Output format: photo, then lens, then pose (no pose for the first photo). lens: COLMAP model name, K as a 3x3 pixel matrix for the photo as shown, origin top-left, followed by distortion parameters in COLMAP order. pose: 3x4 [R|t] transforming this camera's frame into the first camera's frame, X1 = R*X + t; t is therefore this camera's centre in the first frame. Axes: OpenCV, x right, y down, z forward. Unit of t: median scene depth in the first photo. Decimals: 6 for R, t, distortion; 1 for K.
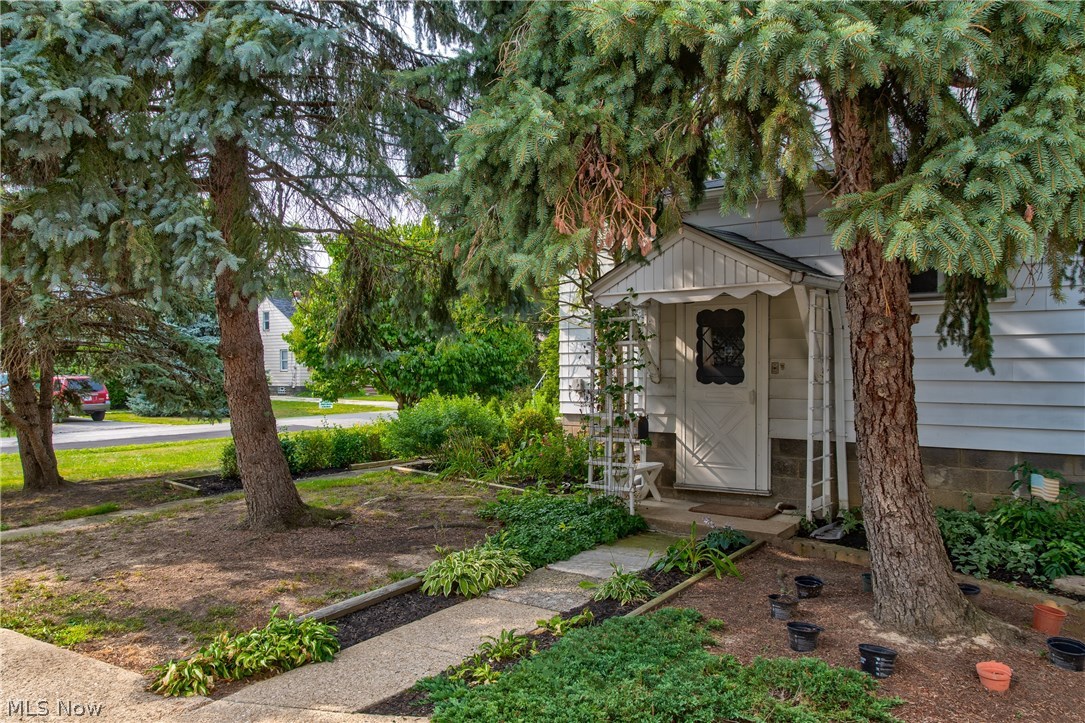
lens RADIAL K [[780.4, 0, 538.9], [0, 780.4, 365.9], [0, 0, 1]] dist [0.020075, -0.003768]
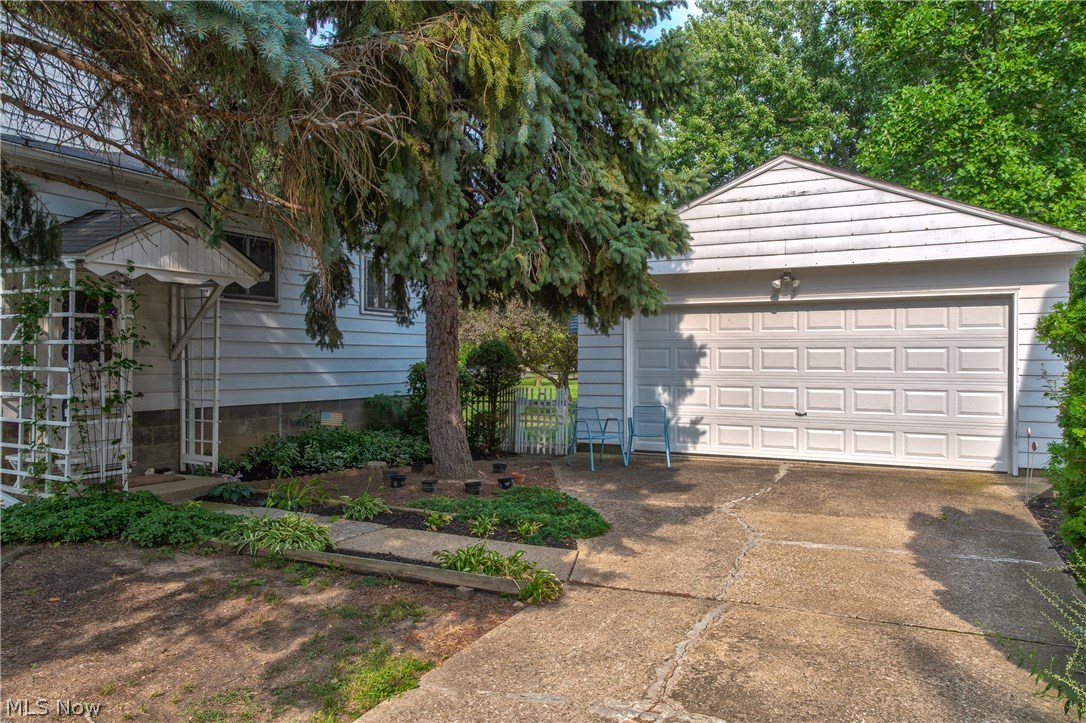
lens RADIAL K [[781.1, 0, 539.4], [0, 781.1, 365.9], [0, 0, 1]] dist [0.020075, -0.003768]
pose [[-0.087990, -0.010362, 0.996067, -0.936109], [-0.011877, 0.999886, 0.009353, 0.015849], [-0.996051, -0.011008, -0.088103, 0.618780]]
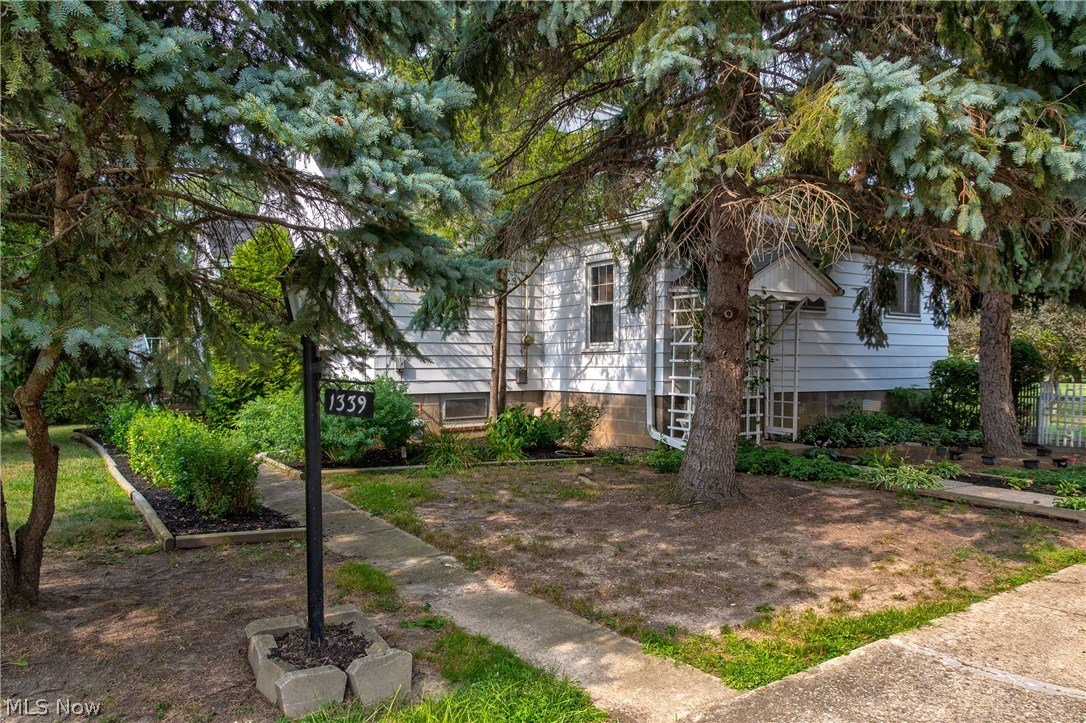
lens RADIAL K [[781.1, 0, 539.4], [0, 781.1, 365.9], [0, 0, 1]] dist [0.020075, -0.003768]
pose [[0.405074, -0.009286, 0.914237, -1.390087], [-0.013894, 0.999770, 0.016311, 0.024895], [-0.914178, -0.019310, 0.404852, 0.847436]]
